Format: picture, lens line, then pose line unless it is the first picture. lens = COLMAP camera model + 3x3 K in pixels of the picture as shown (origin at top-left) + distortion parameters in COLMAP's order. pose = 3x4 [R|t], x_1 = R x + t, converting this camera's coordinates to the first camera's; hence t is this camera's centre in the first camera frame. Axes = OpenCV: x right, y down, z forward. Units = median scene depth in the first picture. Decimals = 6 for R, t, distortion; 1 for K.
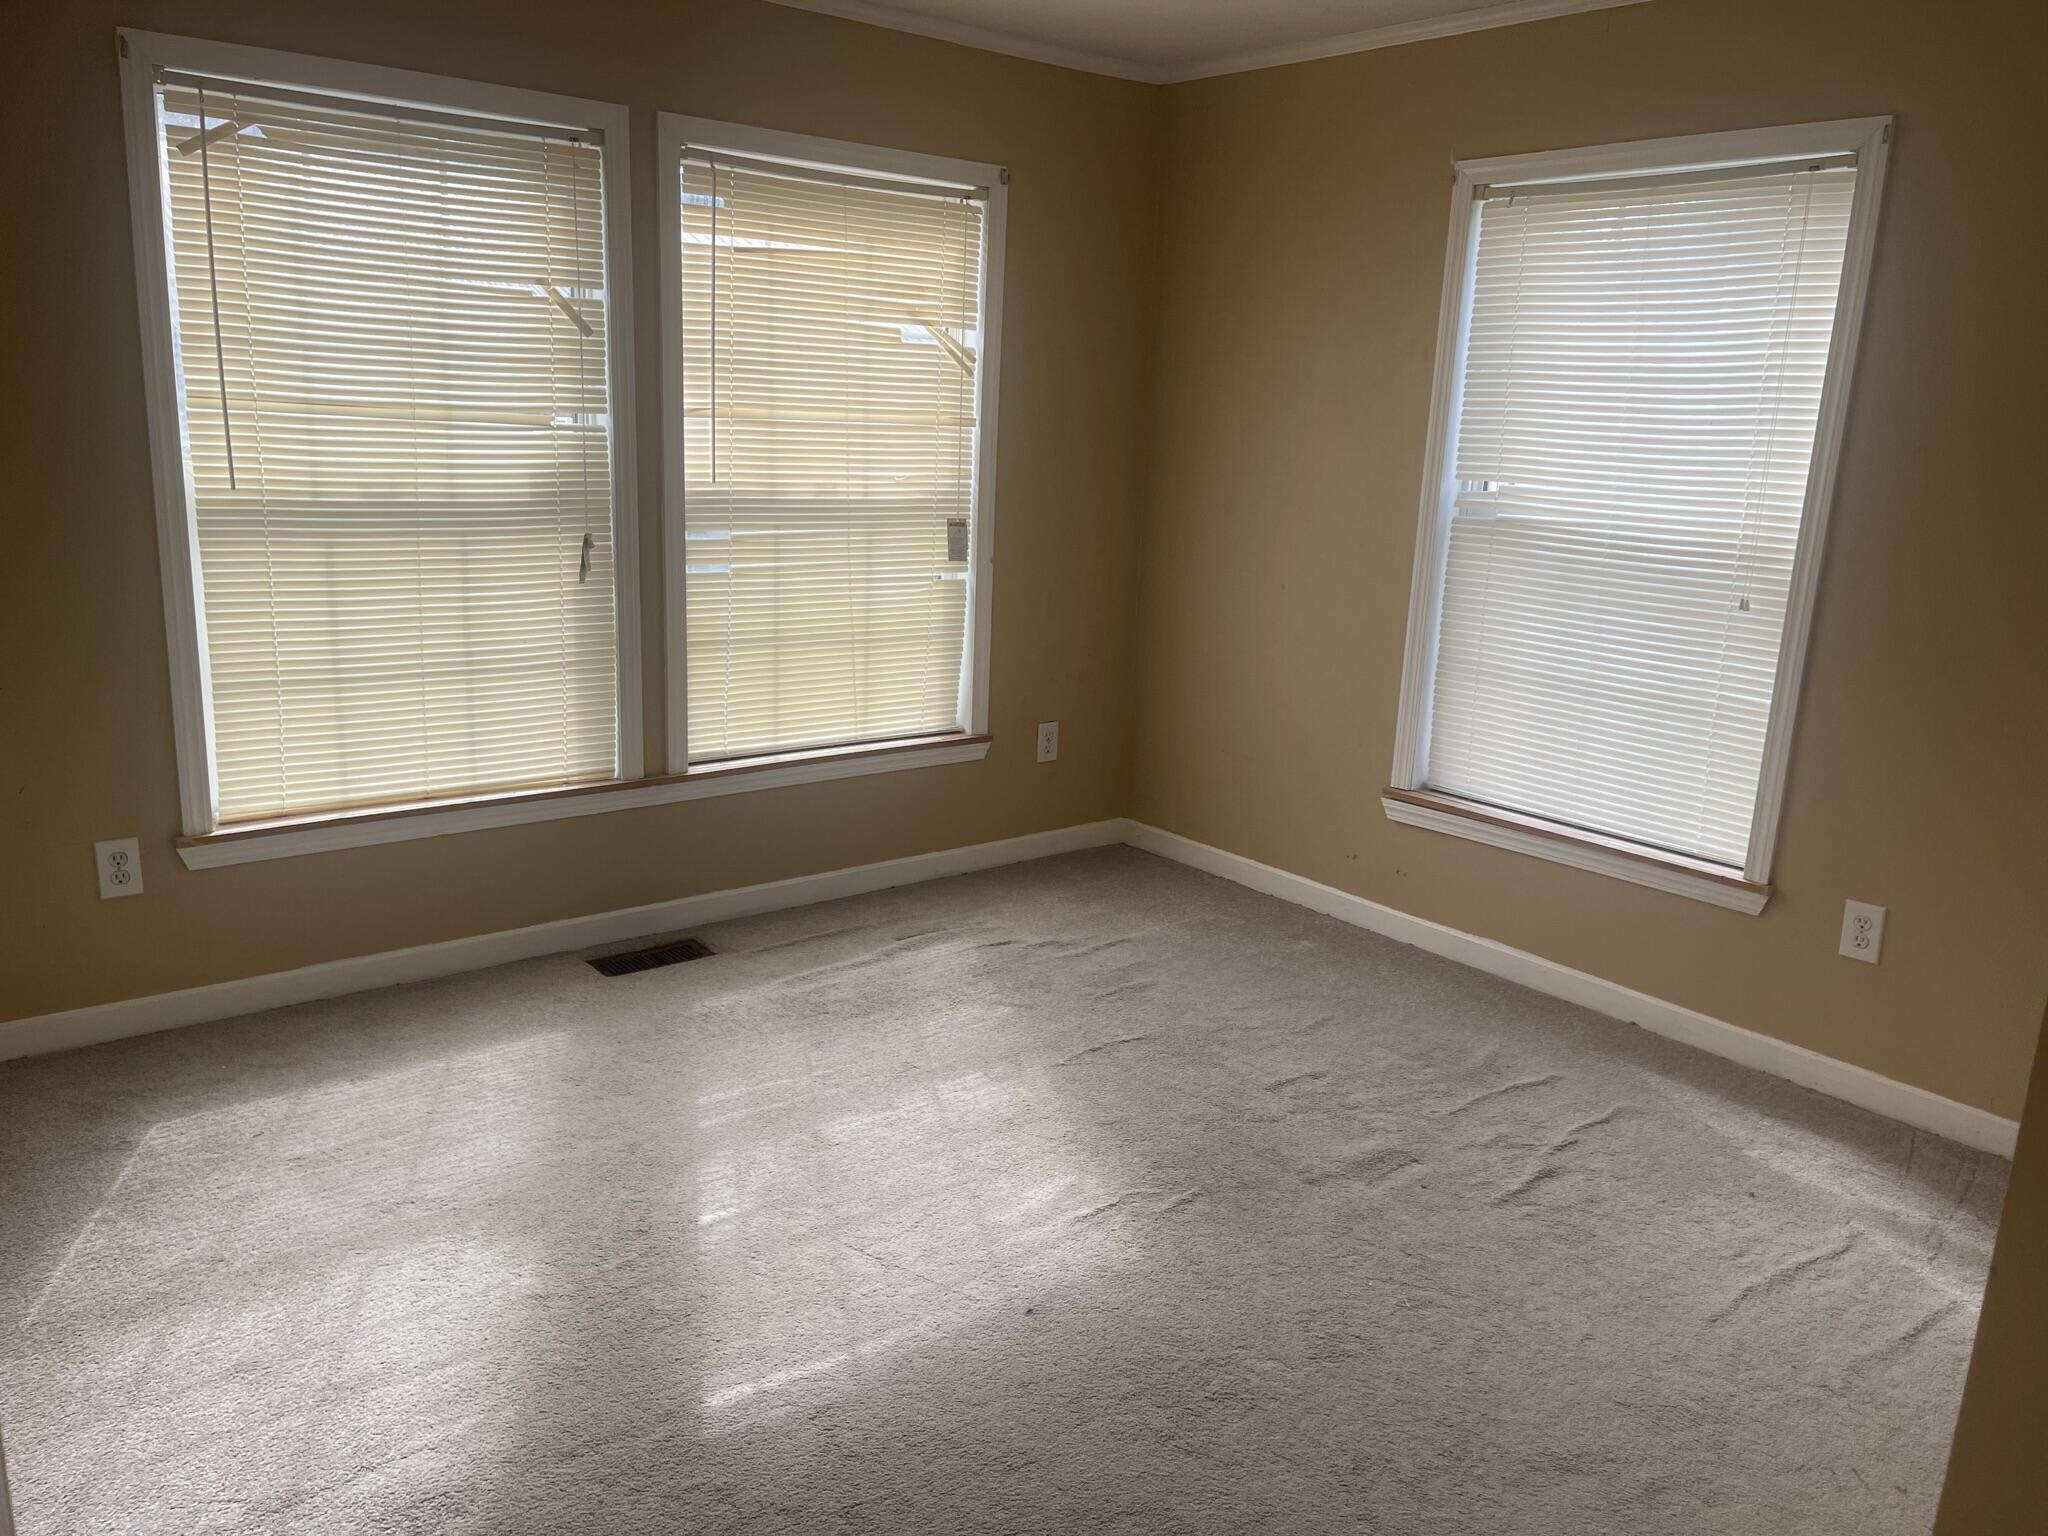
lens RADIAL K [[1530.5, 0, 1006.6], [0, 1530.5, 775.3], [0, 0, 1]] dist [0.035427, -0.018361]
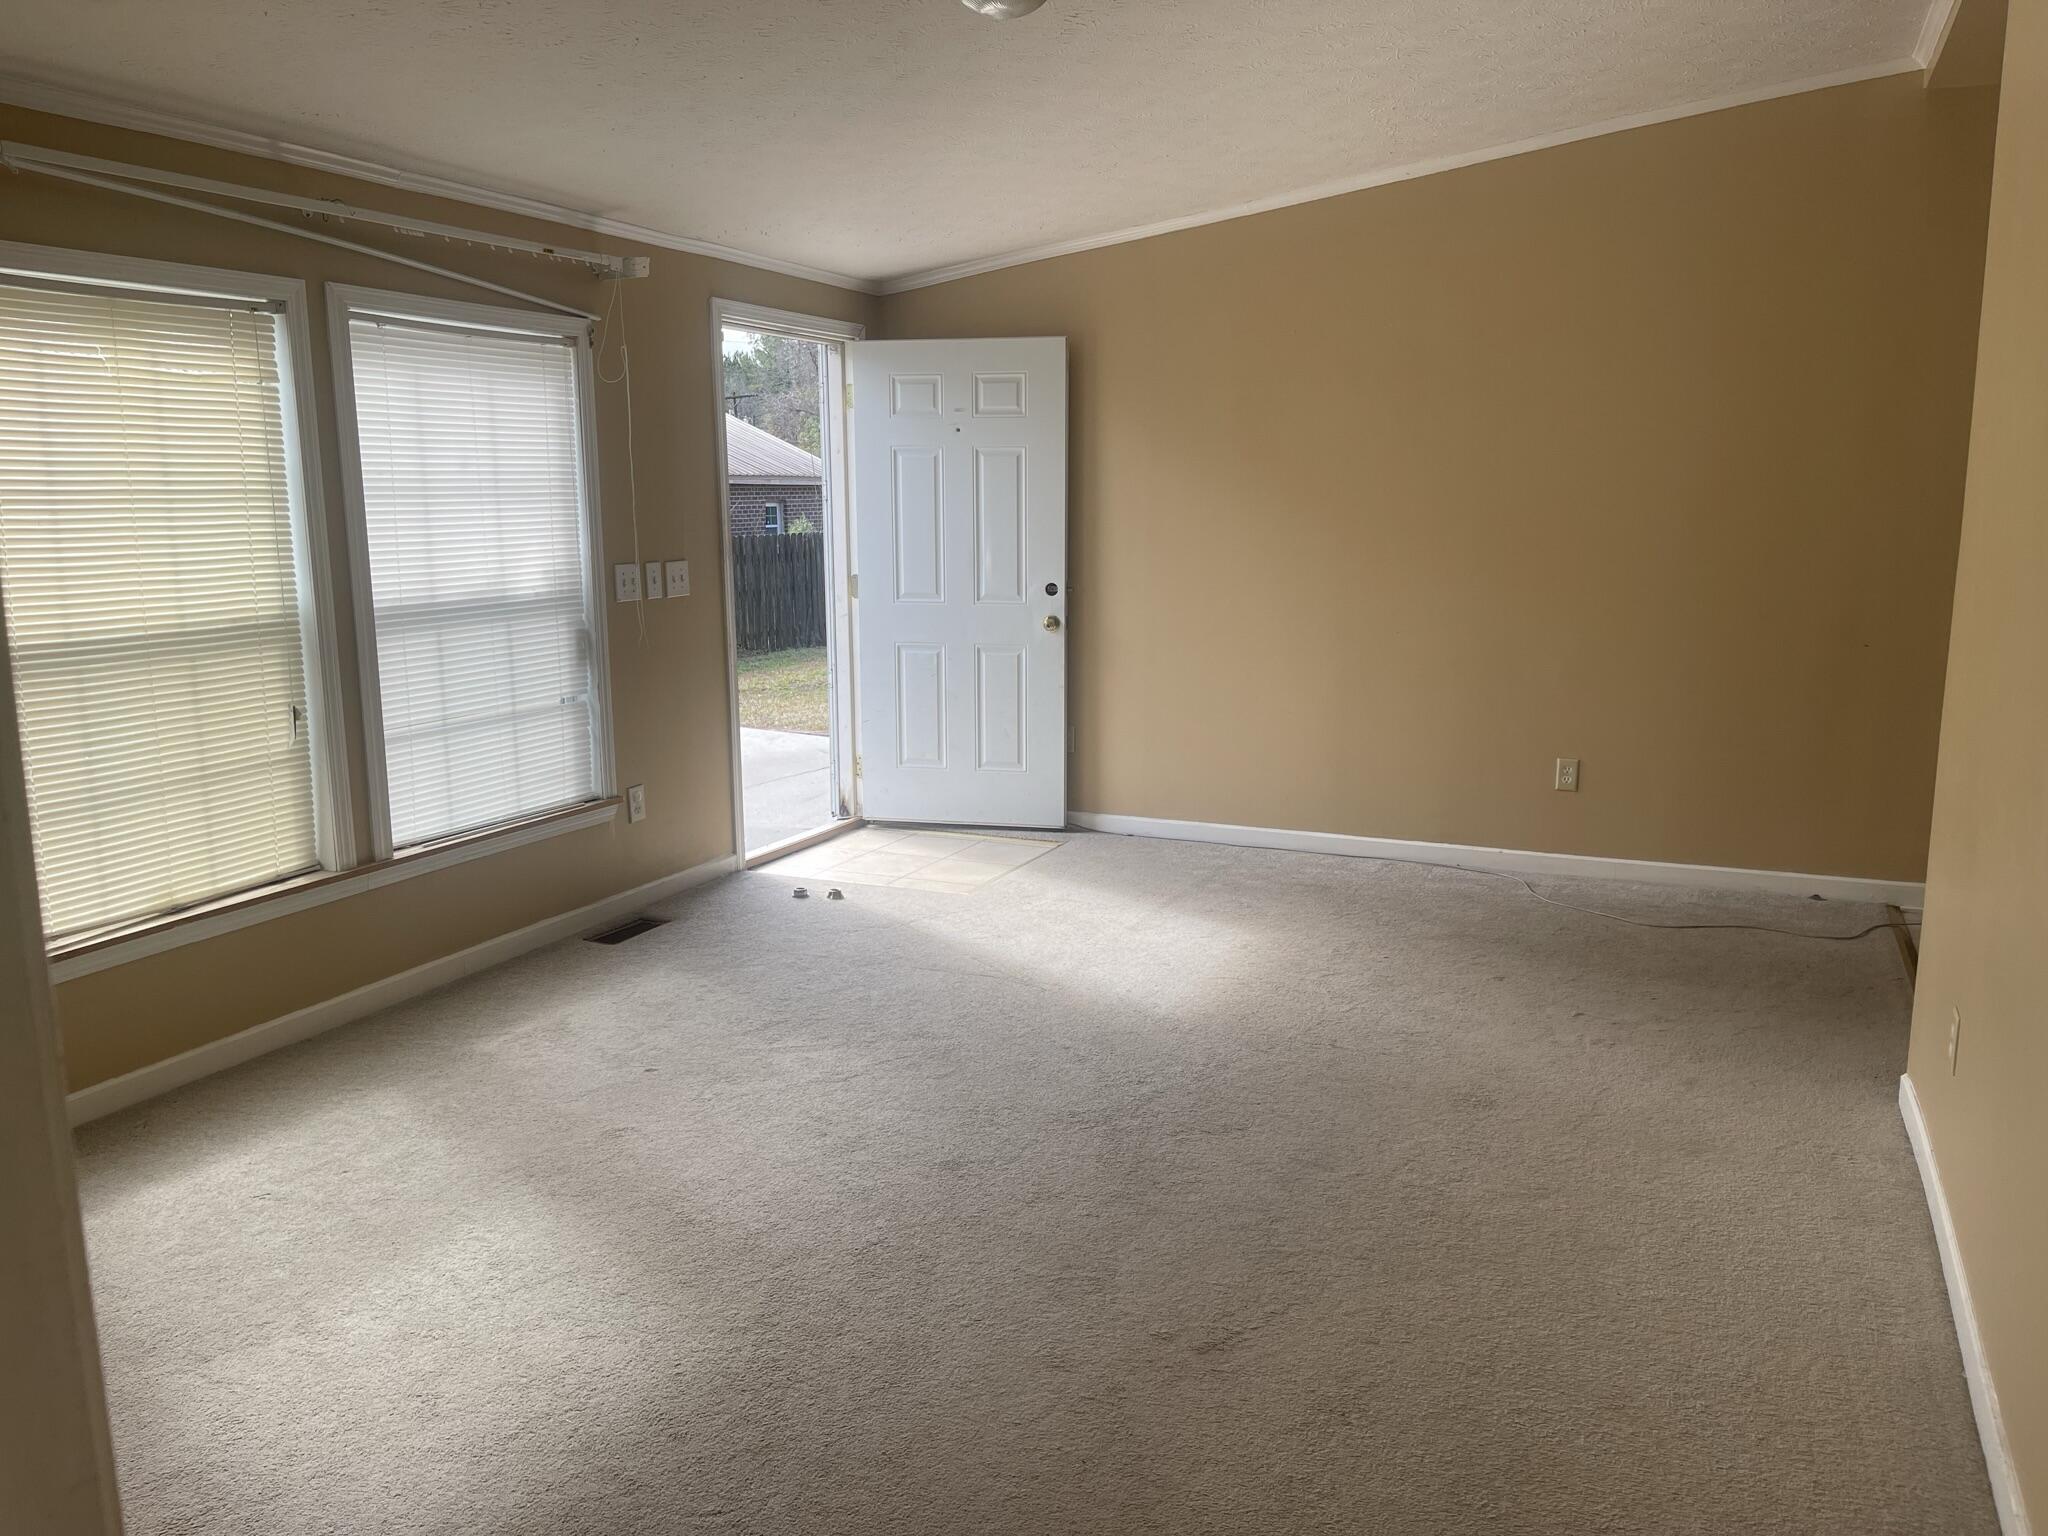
lens RADIAL K [[1530.5, 0, 1041.2], [0, 1530.5, 755.8], [0, 0, 1]] dist [0.035427, -0.018361]
pose [[0.889498, -0.136613, 0.436038, -0.288101], [0.167023, 0.985434, -0.031977, 0.042894], [-0.425319, 0.101272, 0.899360, -0.222344]]
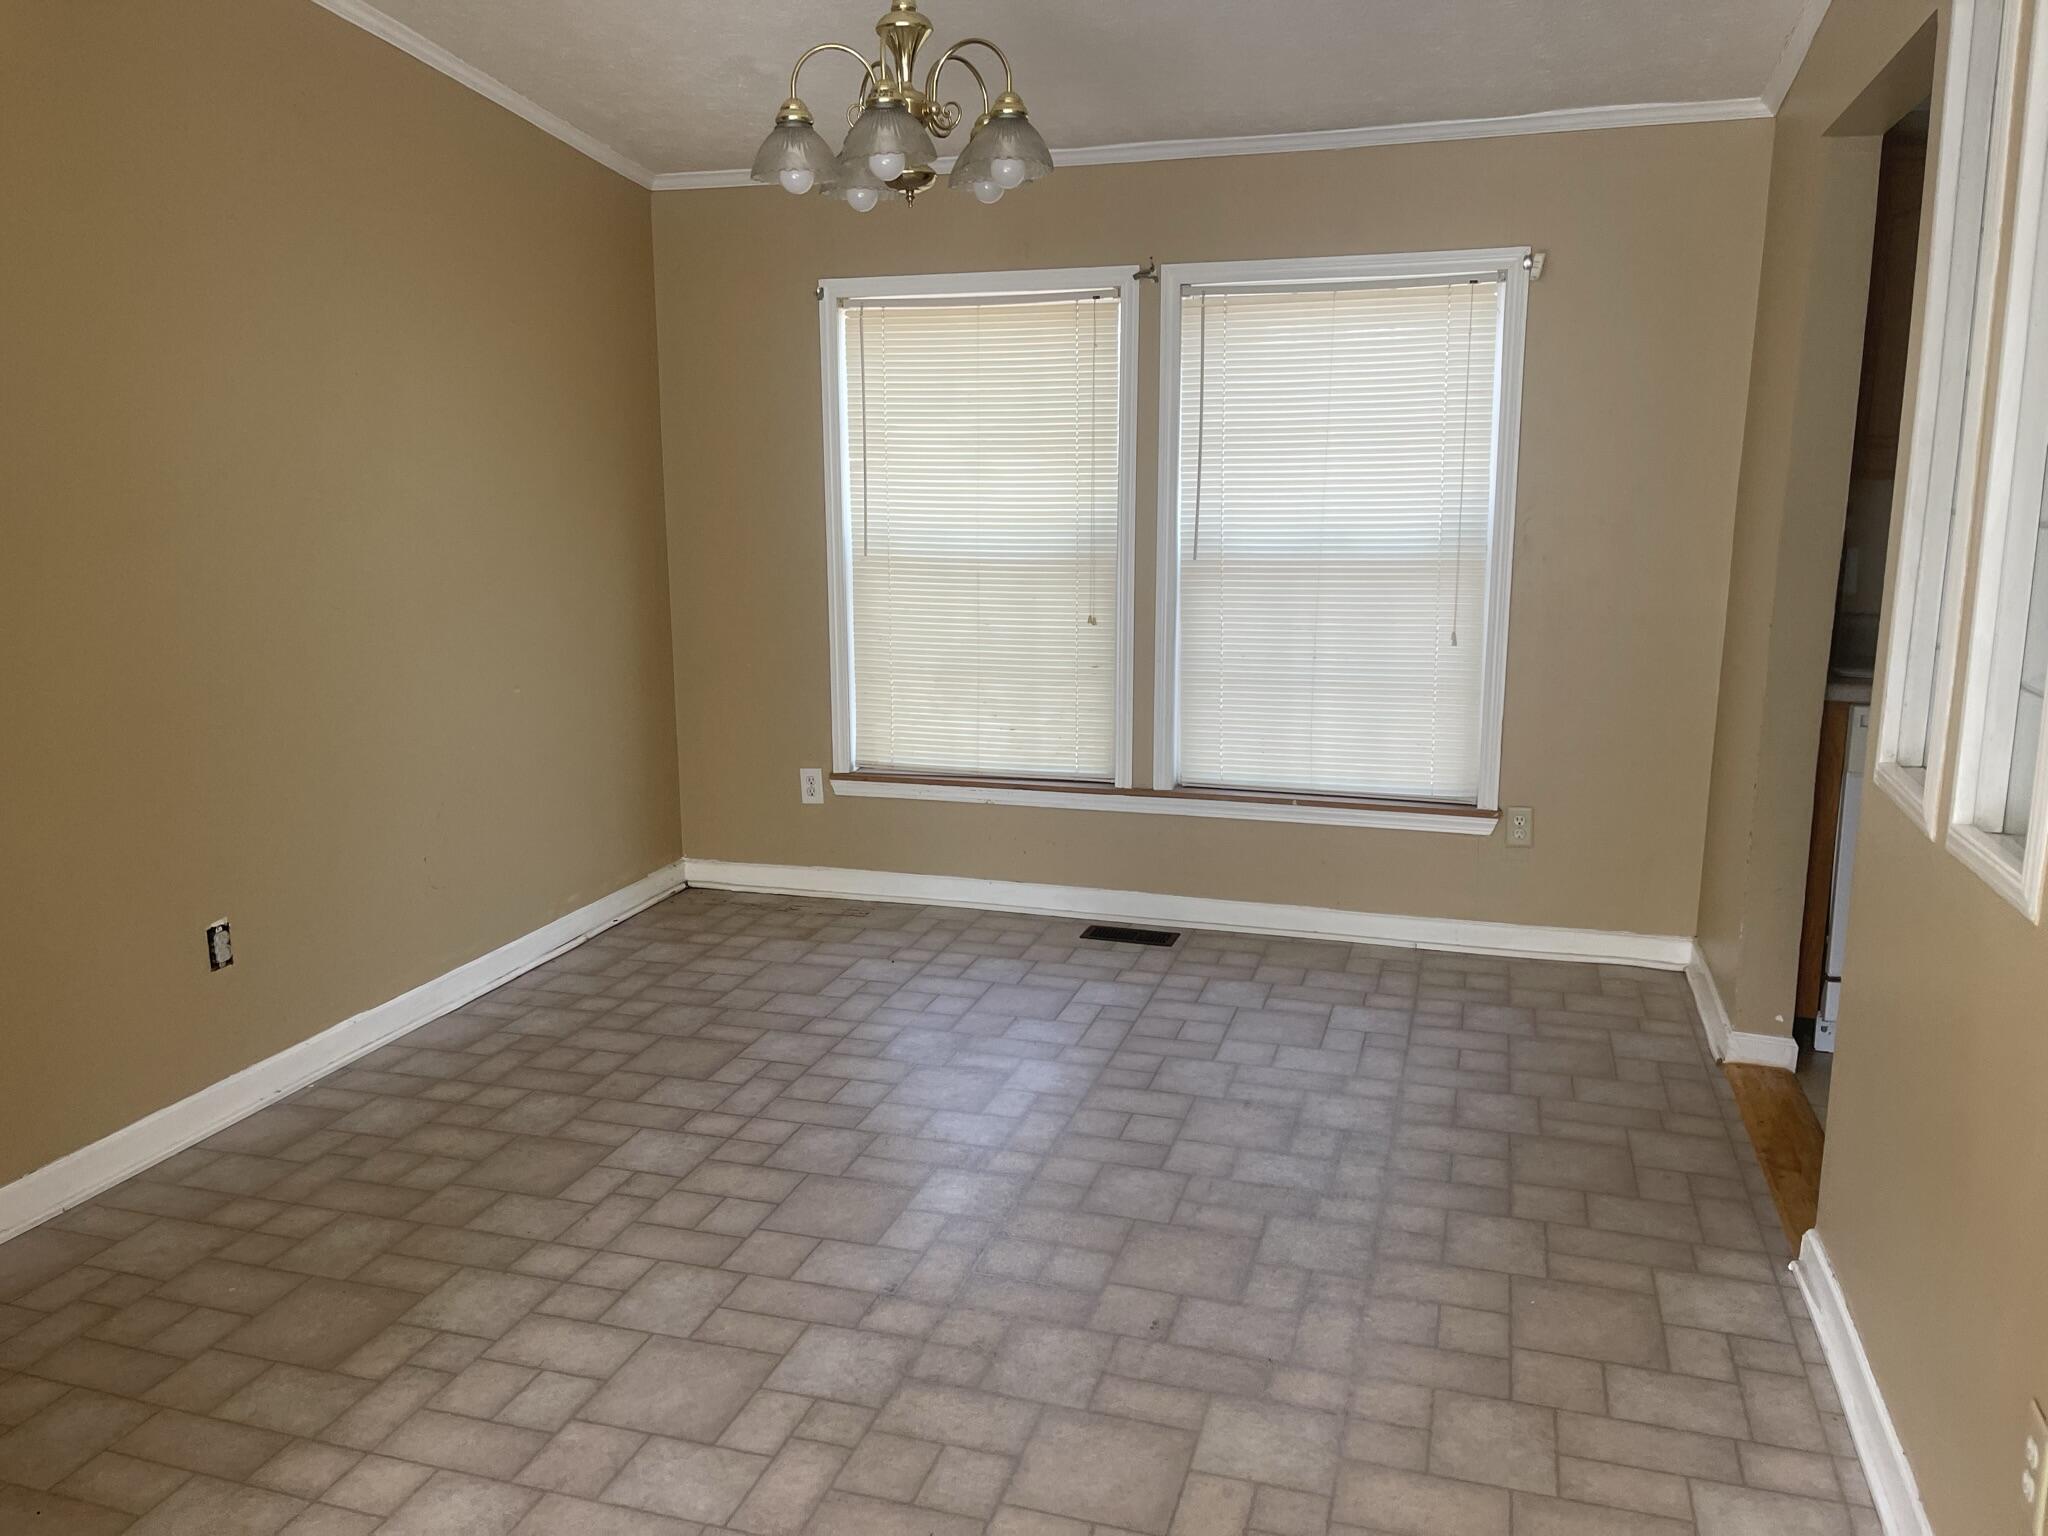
lens RADIAL K [[1530.5, 0, 1035.2], [0, 1530.5, 757.1], [0, 0, 1]] dist [0.035427, -0.018361]
pose [[0.551606, 0.113899, -0.826291, 0.763480], [-0.168629, 0.985405, 0.023261, -0.040651], [0.816881, 0.126506, 0.562763, 0.257454]]
